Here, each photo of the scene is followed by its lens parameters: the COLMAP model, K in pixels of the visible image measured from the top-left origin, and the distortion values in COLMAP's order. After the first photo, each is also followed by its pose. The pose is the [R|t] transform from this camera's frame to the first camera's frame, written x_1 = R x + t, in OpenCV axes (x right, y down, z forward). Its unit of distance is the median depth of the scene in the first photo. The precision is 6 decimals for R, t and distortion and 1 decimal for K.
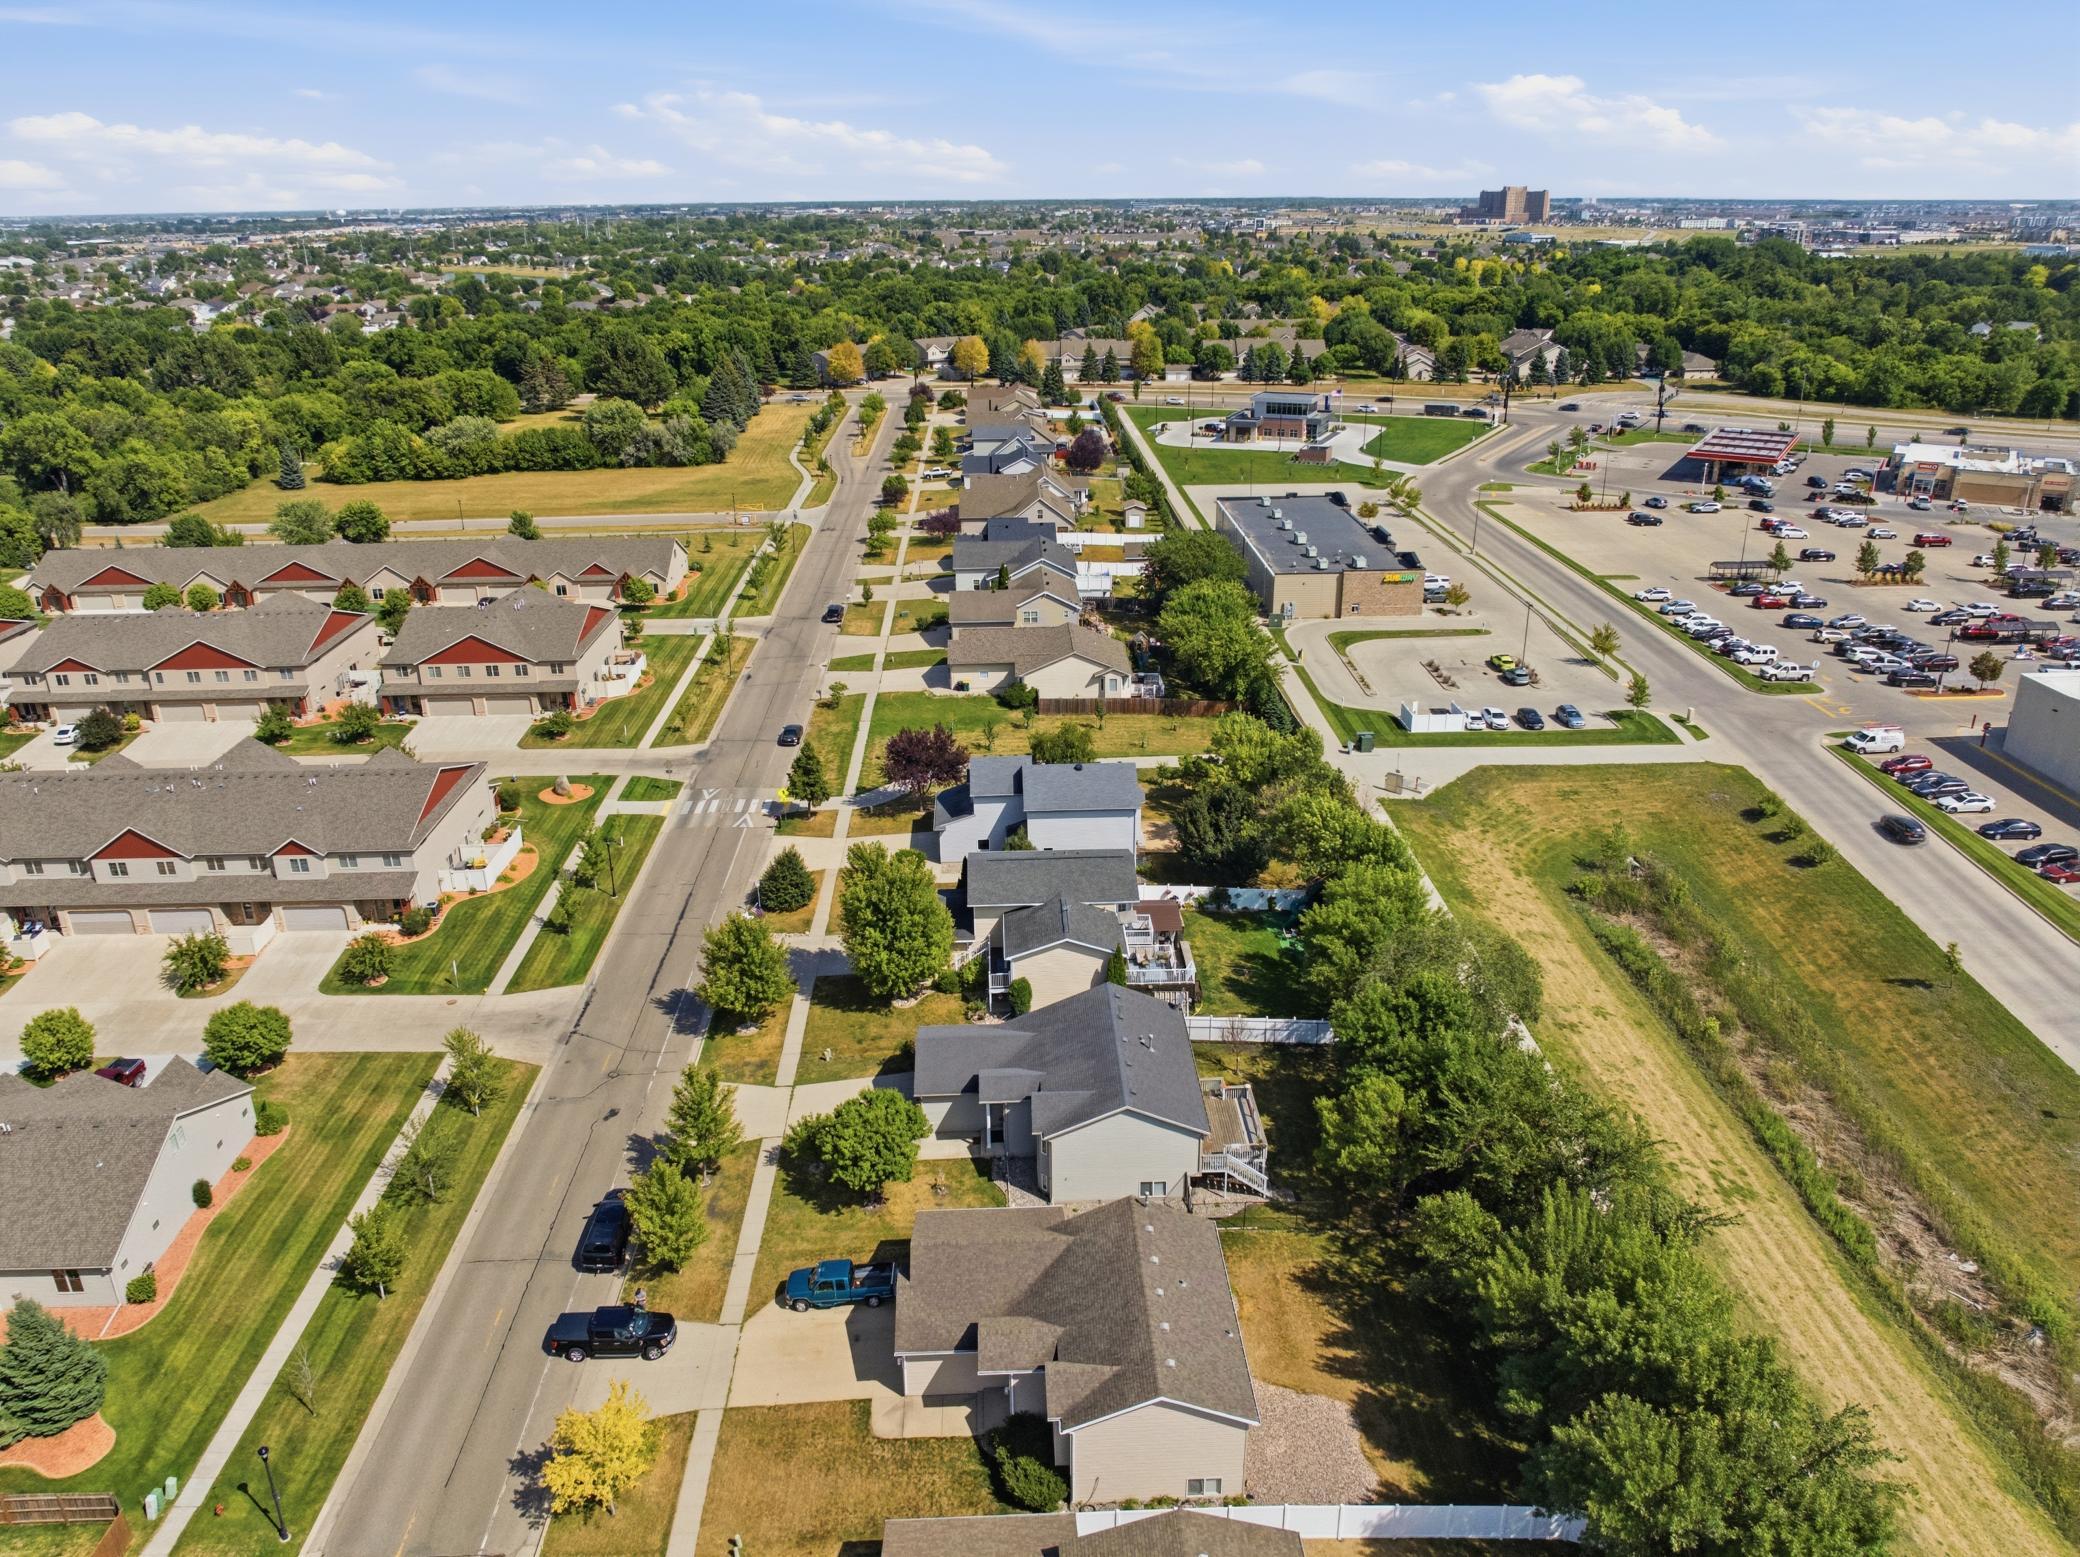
lens RADIAL K [[1464.9, 0, 1043.8], [0, 1464.9, 763.7], [0, 0, 1]] dist [-0.040516, 0.007254]
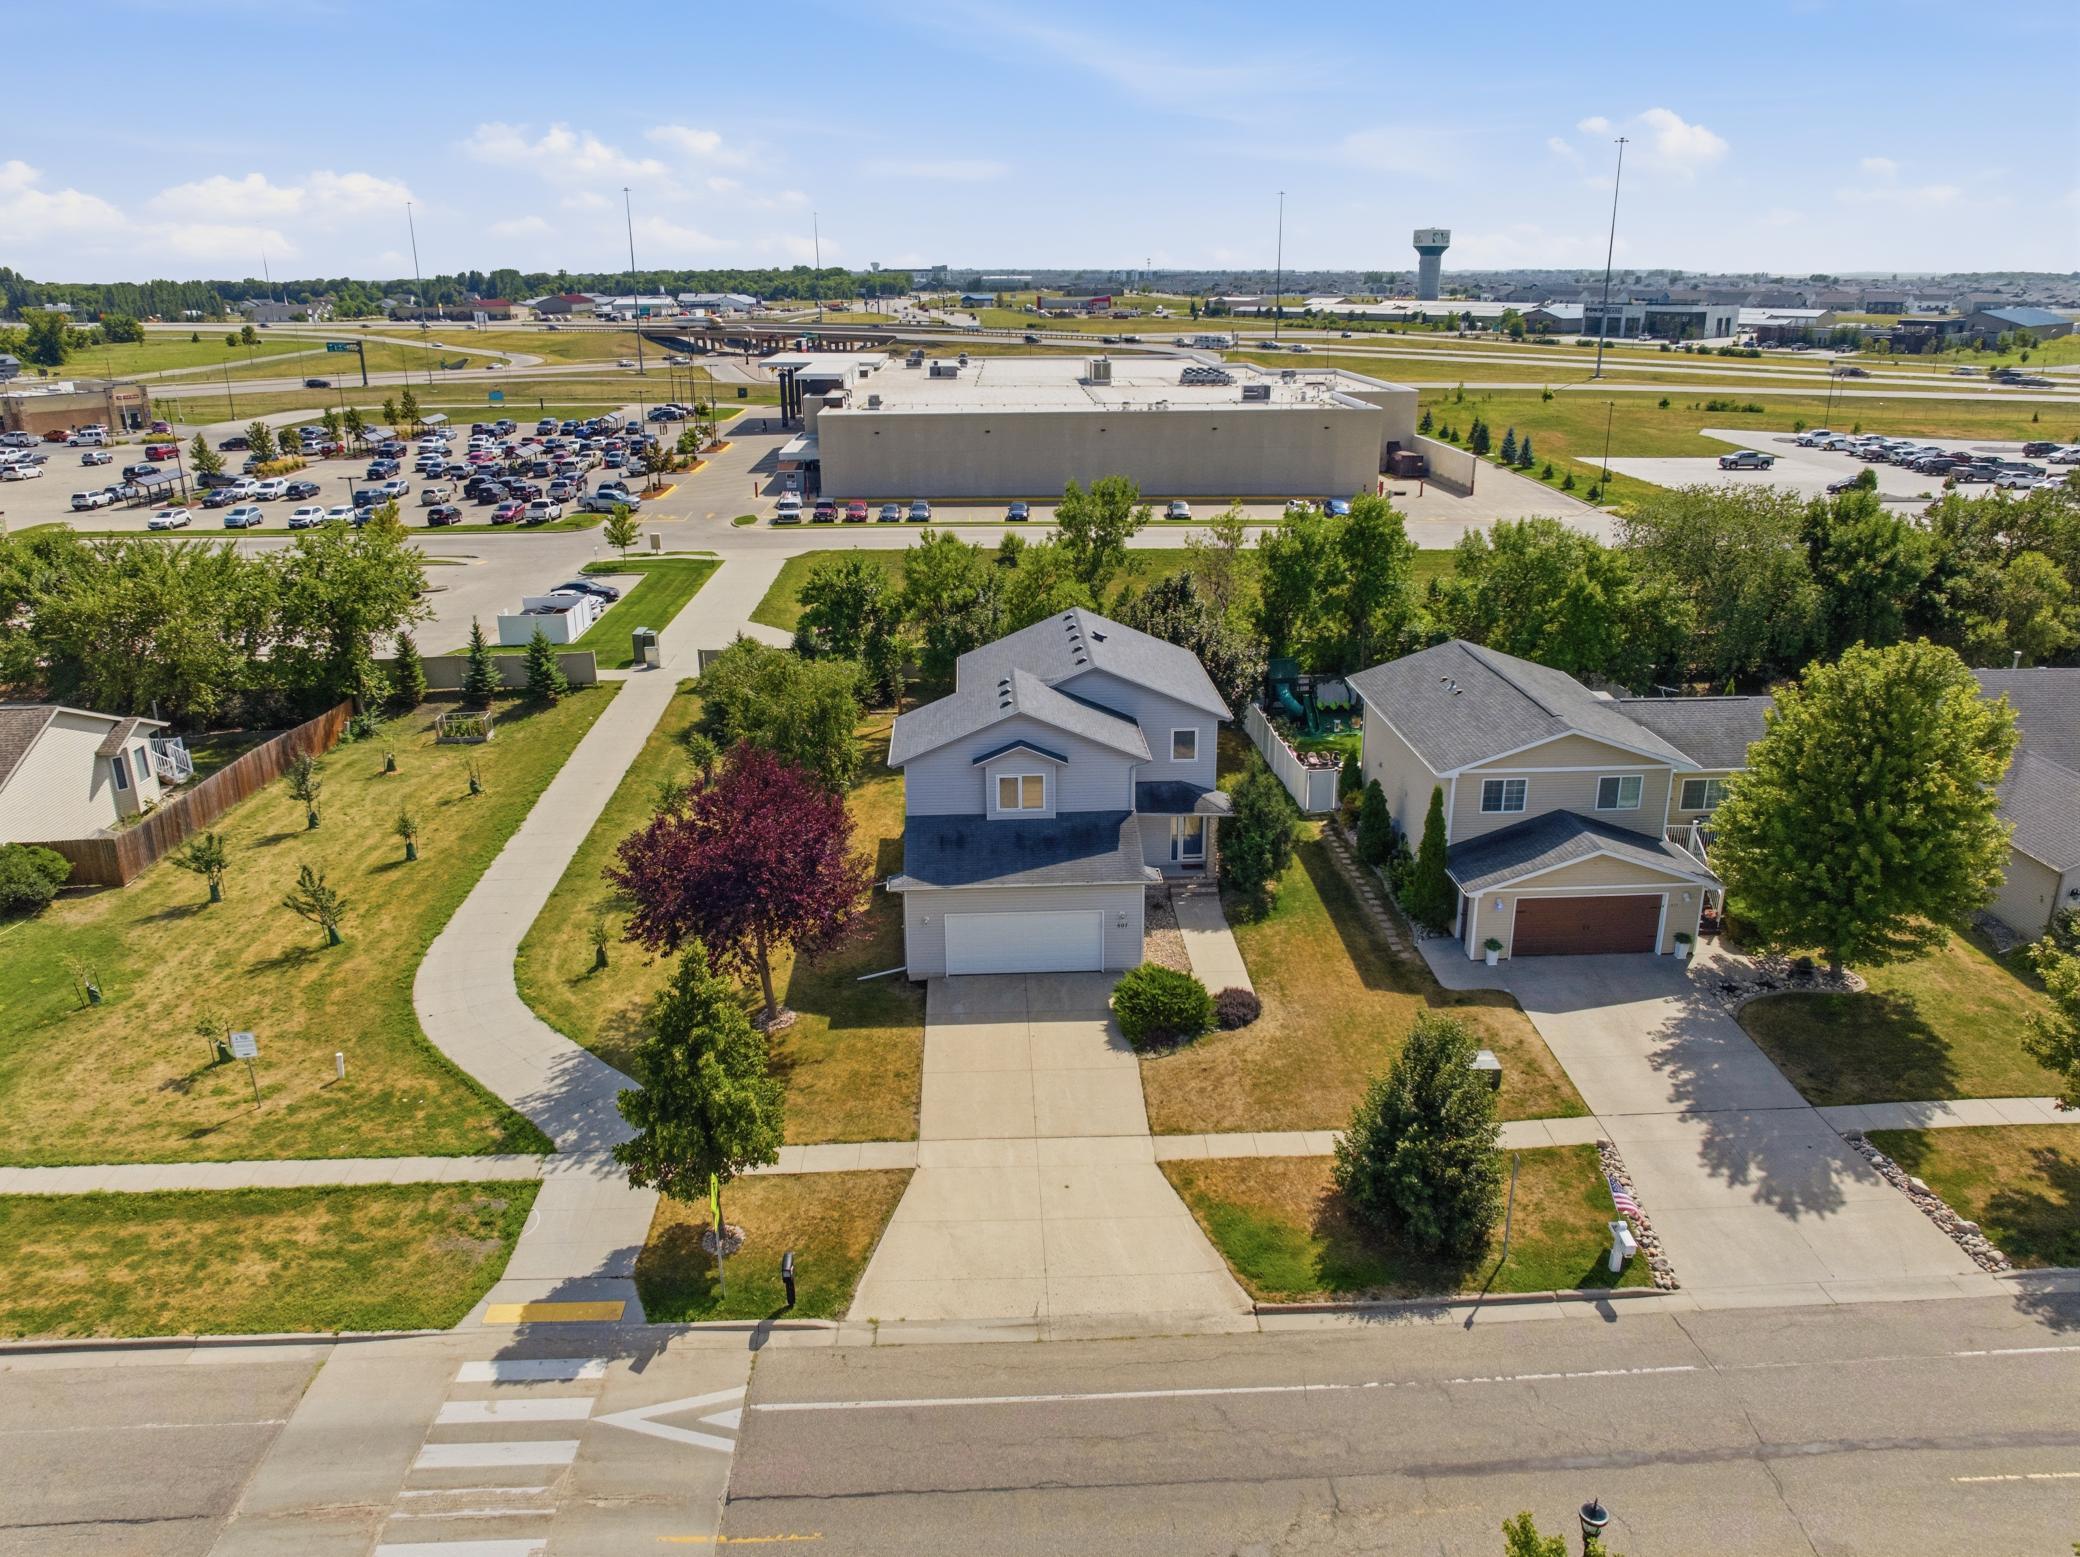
lens RADIAL K [[1464.9, 0, 1047.8], [0, 1464.9, 762.6], [0, 0, 1]] dist [-0.040516, 0.007254]
pose [[-0.013539, -0.309958, 0.950654, -0.298864], [0.368669, 0.882211, 0.292893, -0.072796], [-0.929462, 0.354442, 0.102328, 0.694320]]
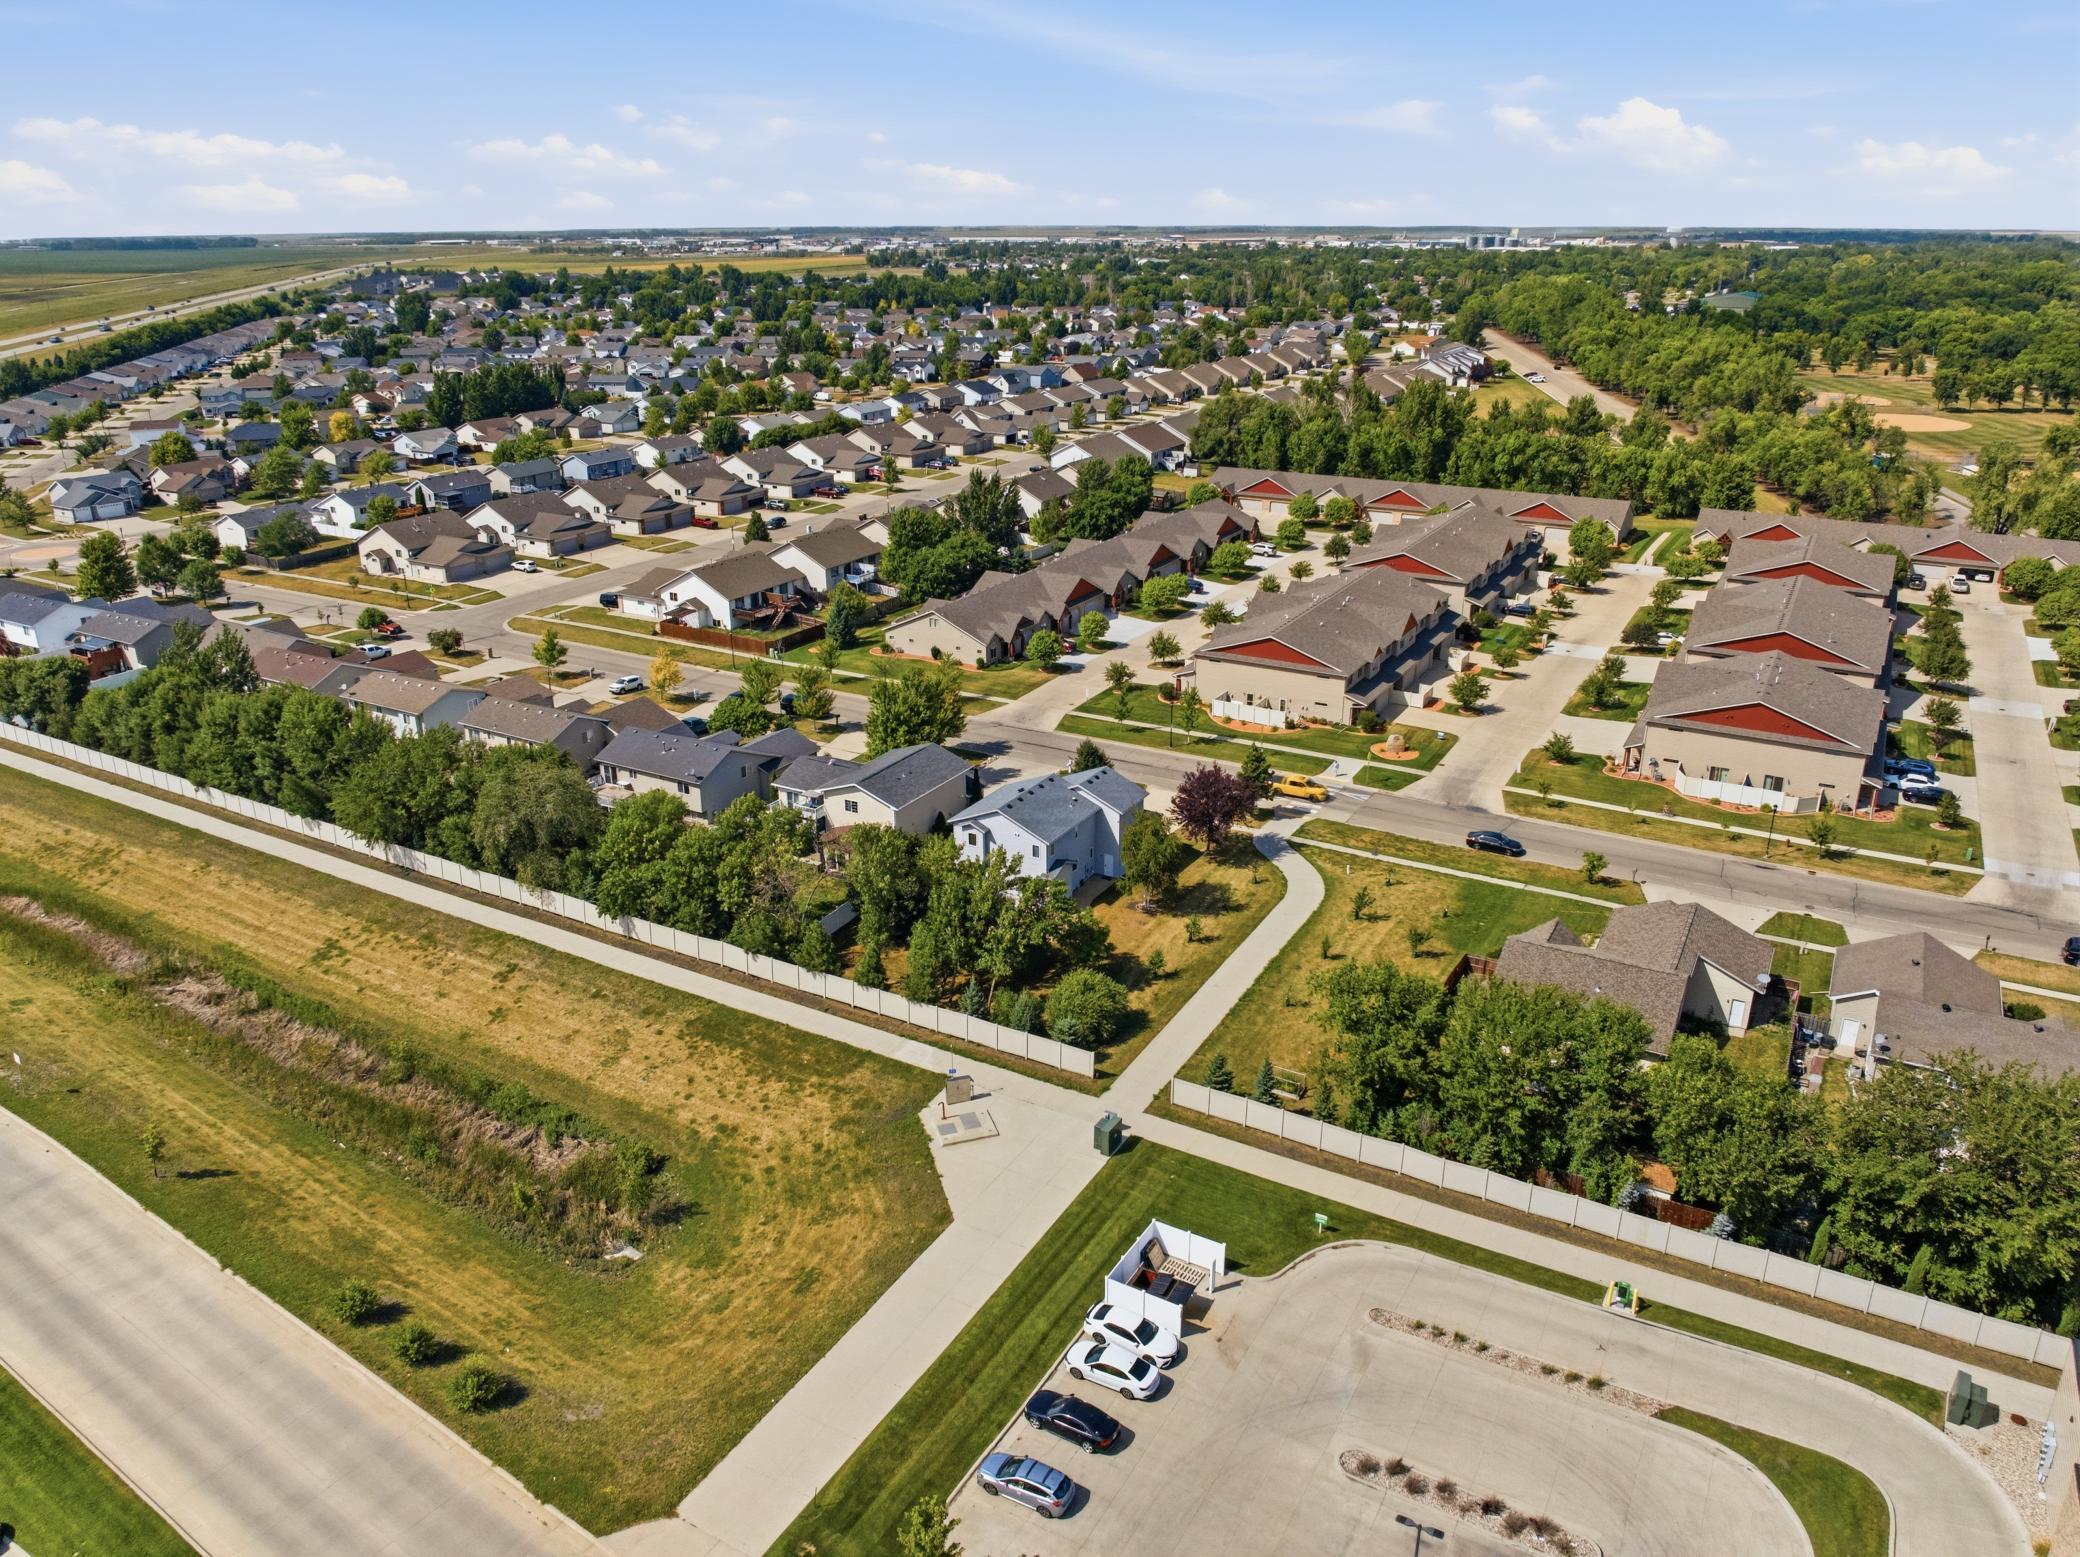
lens RADIAL K [[1464.9, 0, 1036.2], [0, 1464.9, 771.4], [0, 0, 1]] dist [-0.040516, 0.007254]
pose [[-0.536978, 0.307988, -0.785365, 0.569286], [-0.298030, 0.801680, 0.518158, -0.376150], [0.789198, 0.512302, -0.338694, 0.948605]]
